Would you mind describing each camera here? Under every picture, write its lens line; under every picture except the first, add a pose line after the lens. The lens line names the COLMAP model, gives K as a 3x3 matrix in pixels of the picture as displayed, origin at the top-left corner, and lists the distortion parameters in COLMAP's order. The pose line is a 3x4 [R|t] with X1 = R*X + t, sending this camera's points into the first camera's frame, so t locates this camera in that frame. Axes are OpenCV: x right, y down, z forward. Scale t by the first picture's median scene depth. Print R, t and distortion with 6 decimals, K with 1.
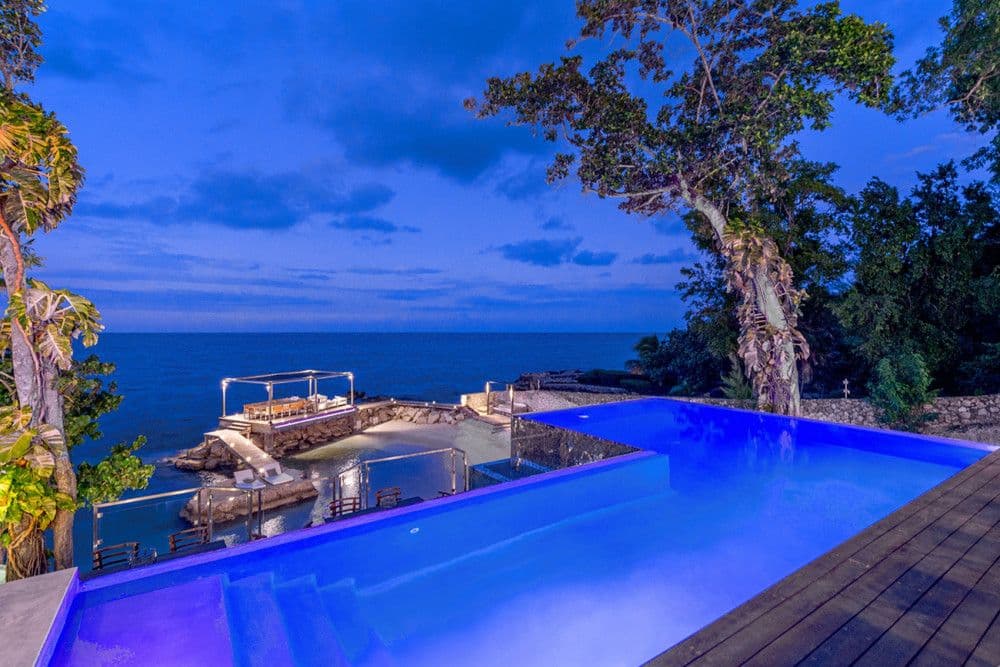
lens RADIAL K [[469.9, 0, 500.0], [0, 469.9, 333.5], [0, 0, 1]] dist [-0.000603, 0.017815]
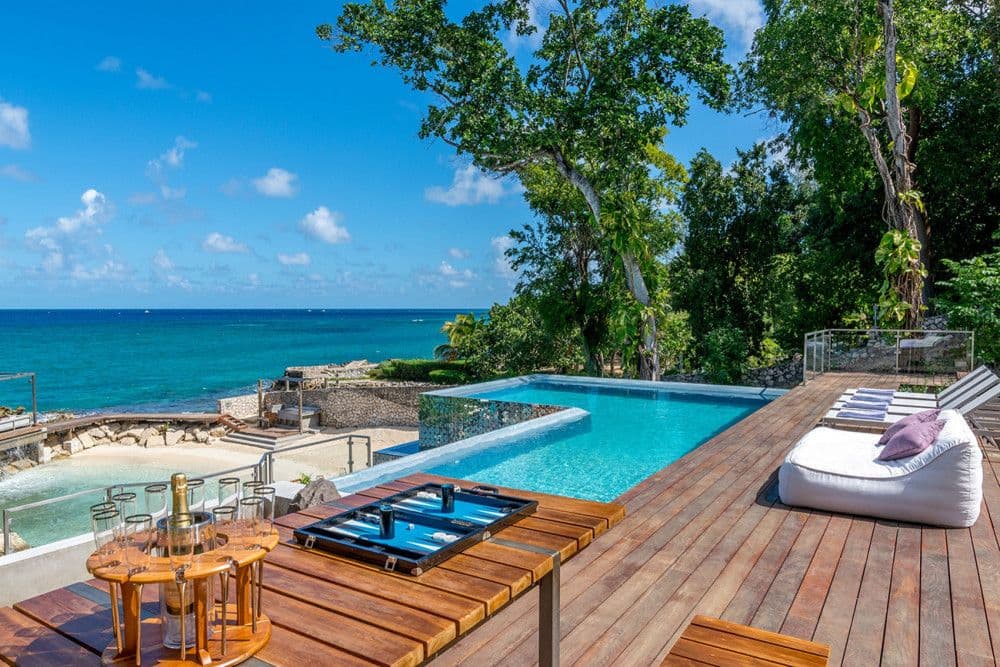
lens RADIAL K [[667.8, 0, 500.0], [0, 667.8, 333.5], [0, 0, 1]] dist [-0.000790, -0.000455]
pose [[0.924157, -0.017791, 0.381599, -0.128769], [0.004744, 0.999372, 0.035103, 0.000468], [-0.381984, -0.030630, 0.923661, -0.123687]]
